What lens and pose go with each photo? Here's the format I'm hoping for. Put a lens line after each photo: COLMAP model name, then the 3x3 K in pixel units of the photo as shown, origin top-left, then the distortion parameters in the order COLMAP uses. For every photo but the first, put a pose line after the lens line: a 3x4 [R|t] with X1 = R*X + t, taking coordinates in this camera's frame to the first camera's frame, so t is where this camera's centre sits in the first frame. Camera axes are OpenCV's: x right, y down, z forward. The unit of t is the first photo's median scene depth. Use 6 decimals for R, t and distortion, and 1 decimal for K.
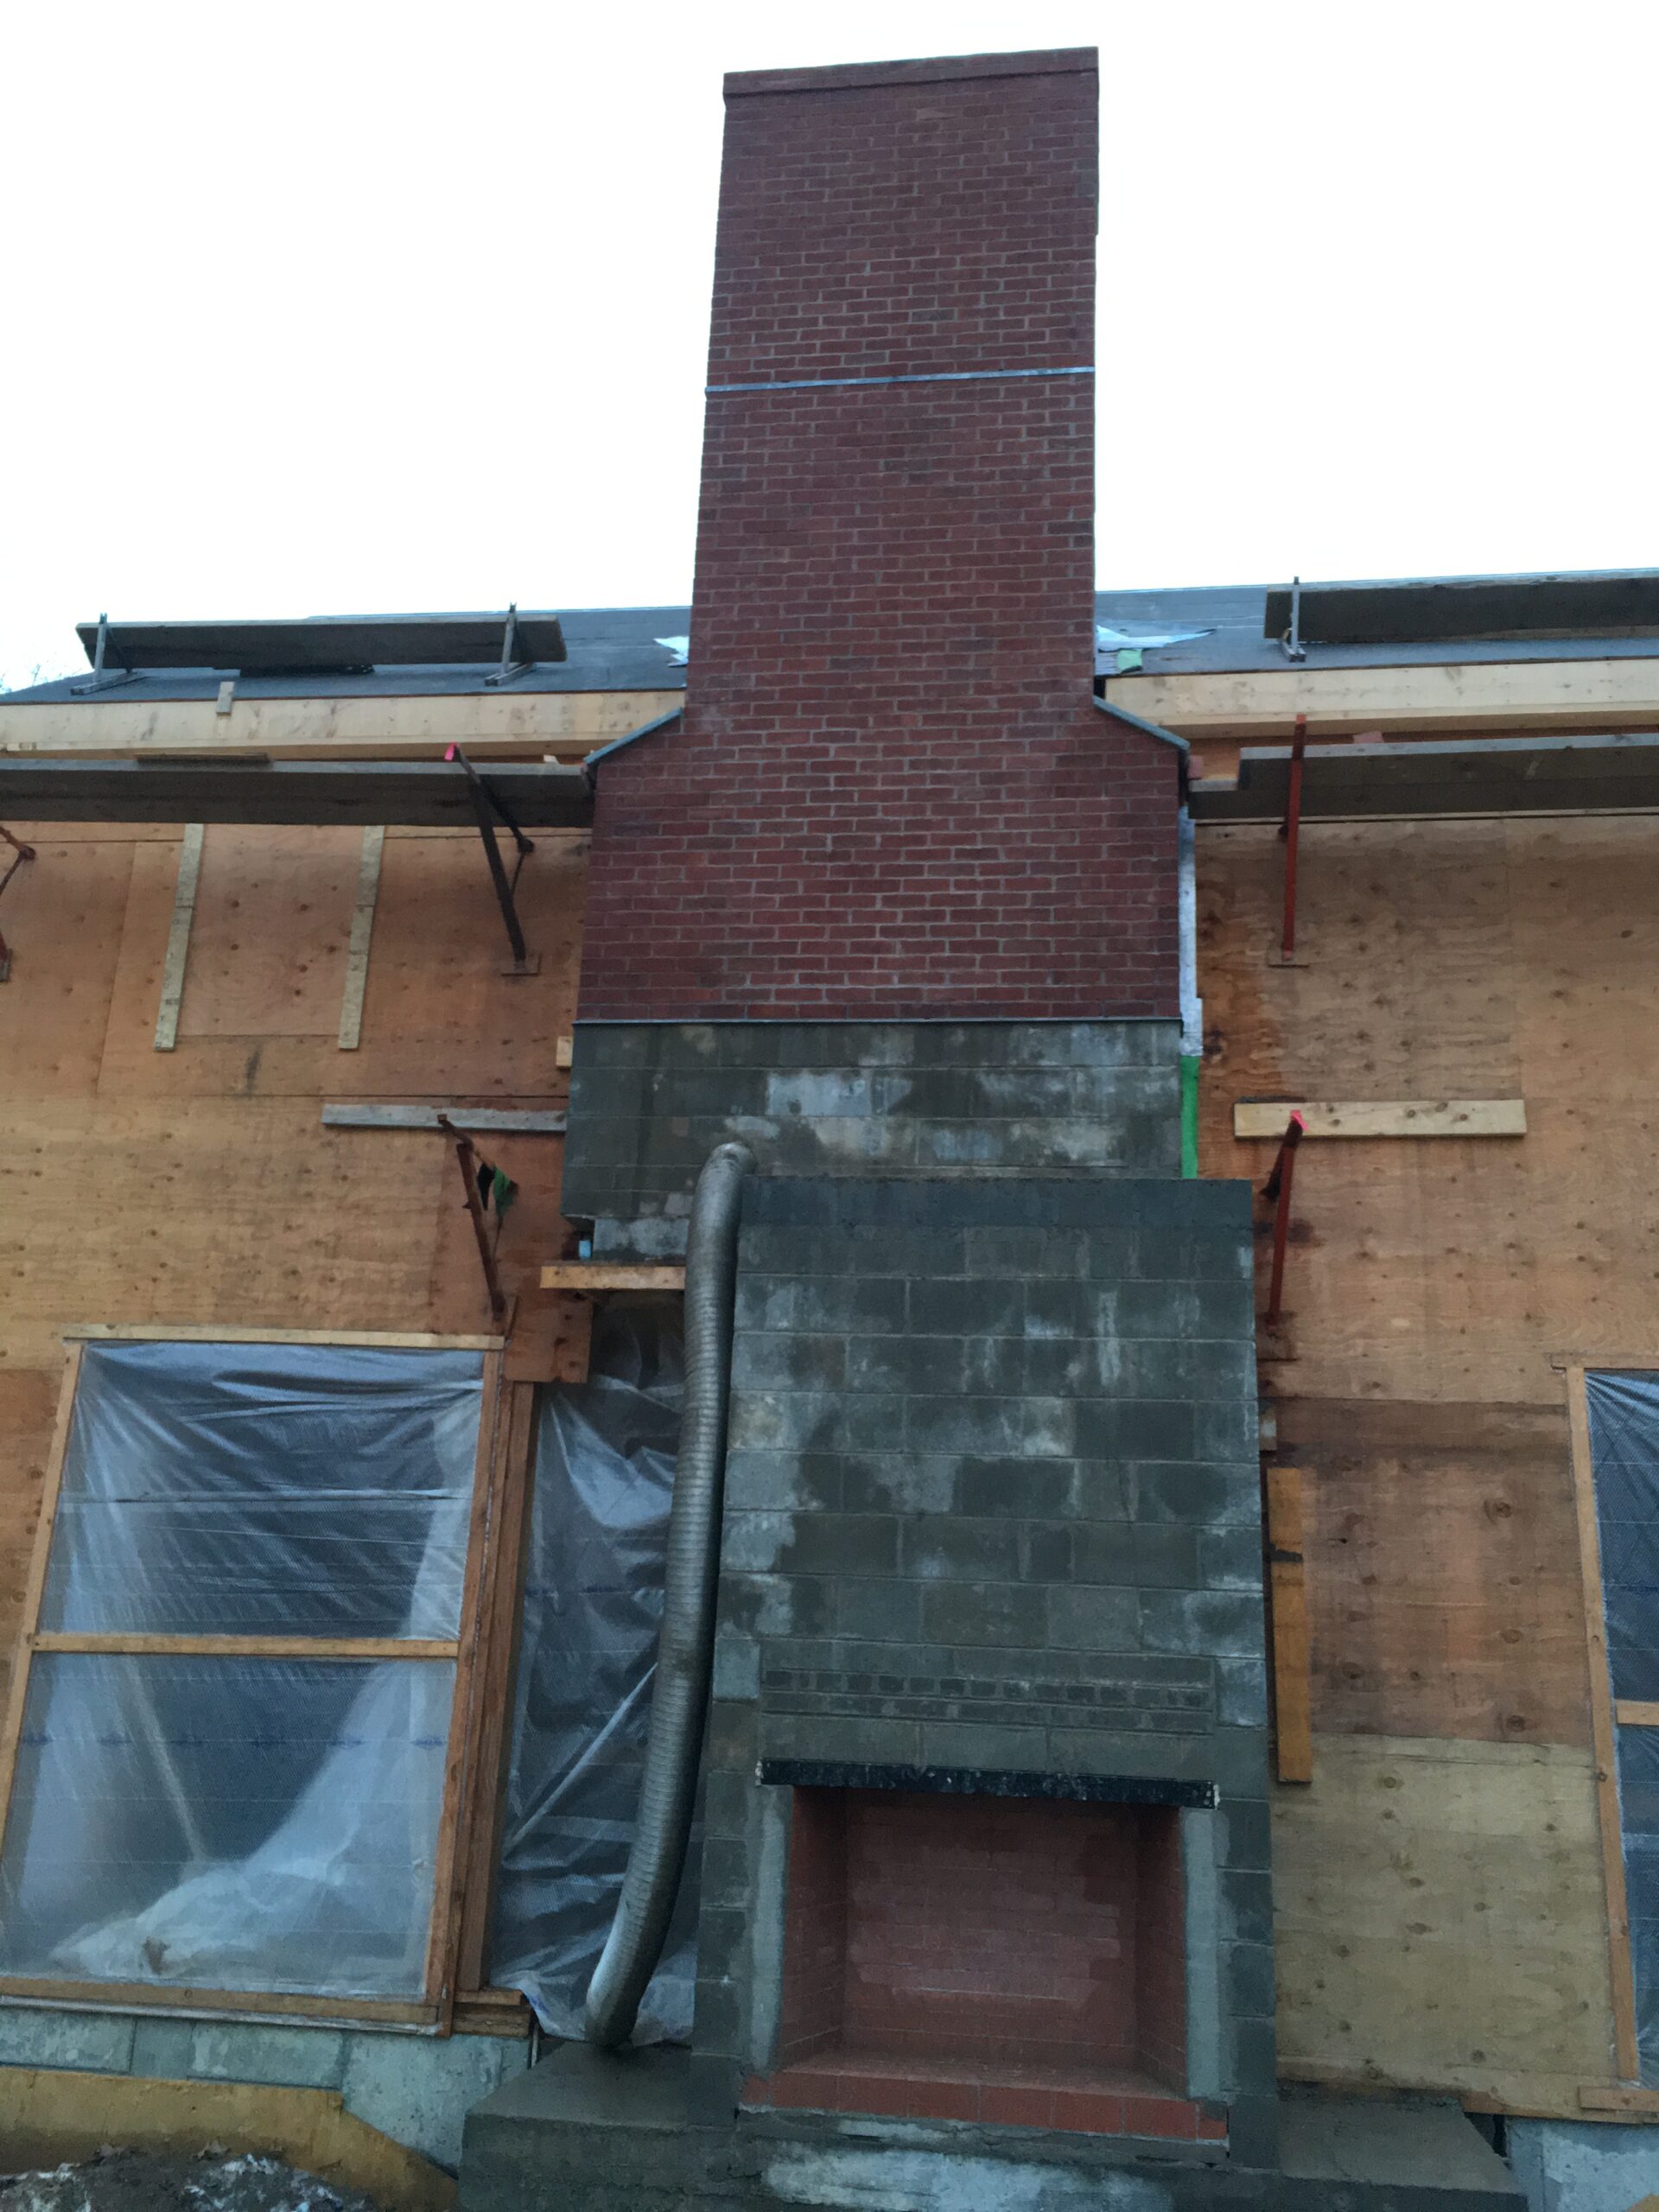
lens RADIAL K [[1861.8, 0, 829.5], [0, 1861.8, 1106.0], [0, 0, 1]] dist [0.094042, -0.107420]
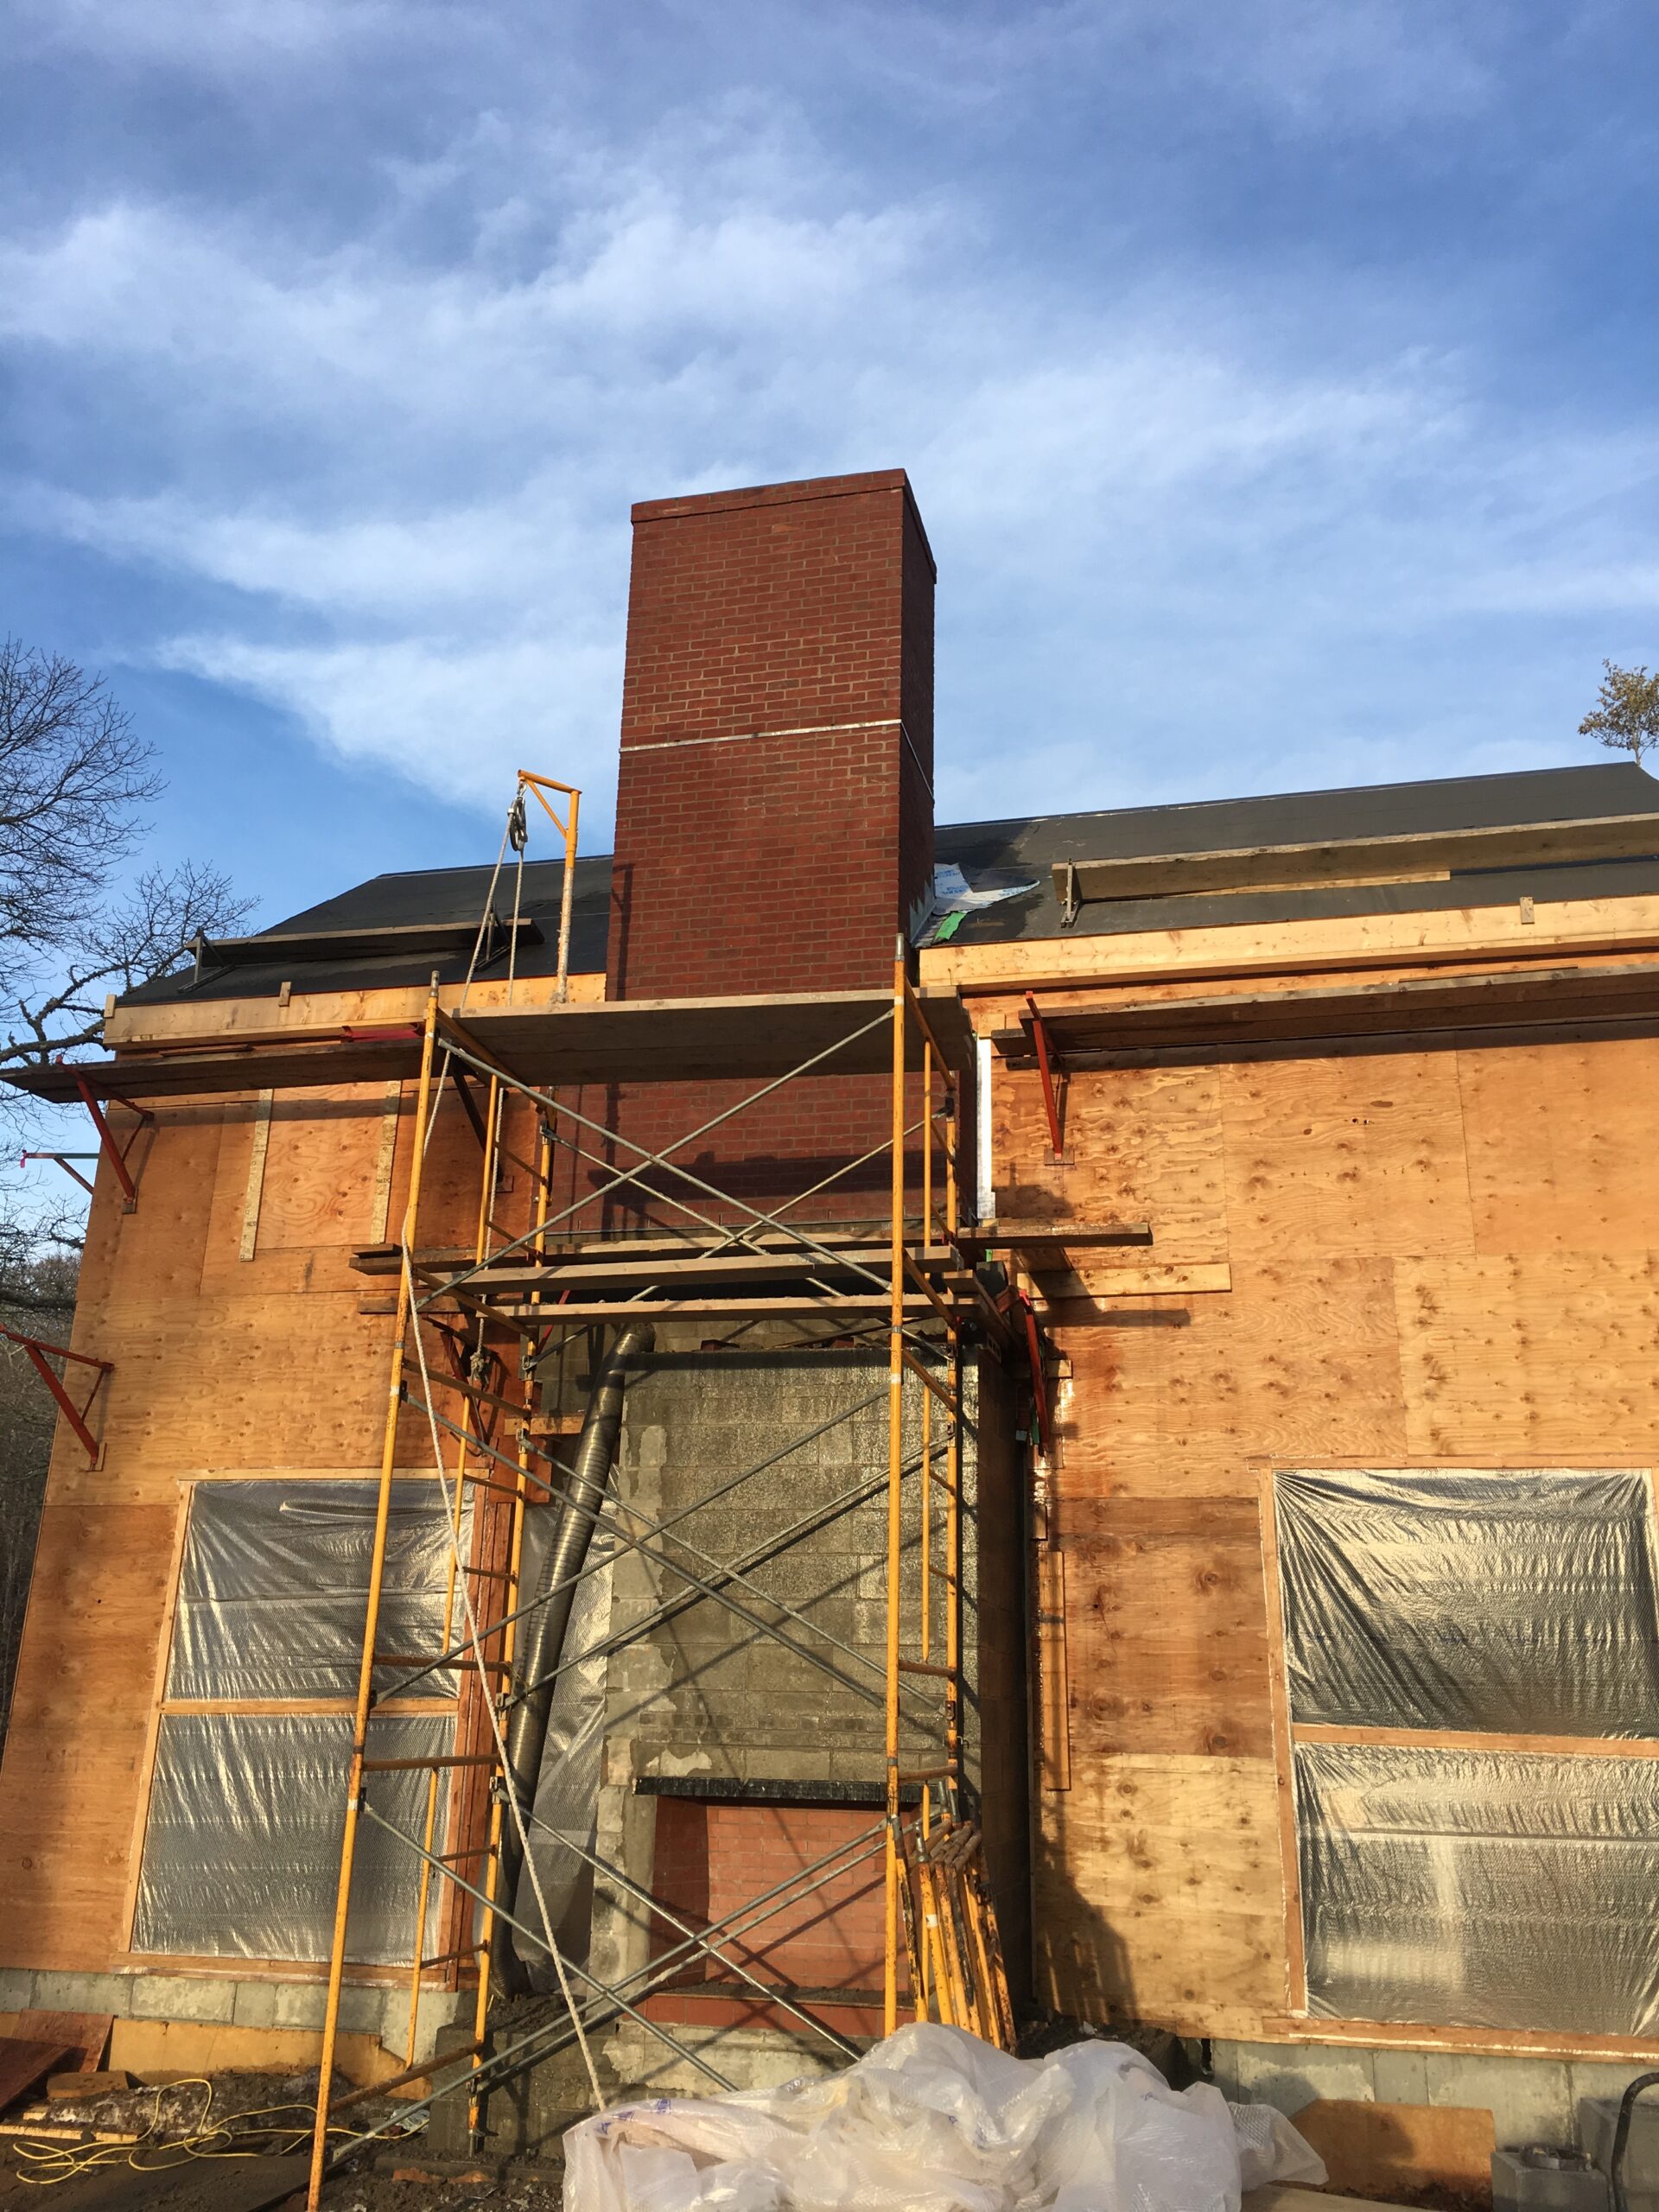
lens RADIAL K [[1848.7, 0, 829.4], [0, 1848.7, 1095.4], [0, 0, 1]] dist [0.095566, -0.107858]
pose [[0.993762, -0.053368, -0.097928, 0.210896], [0.049476, 0.997902, -0.041756, -0.075741], [0.099951, 0.036650, 0.994317, -0.310092]]
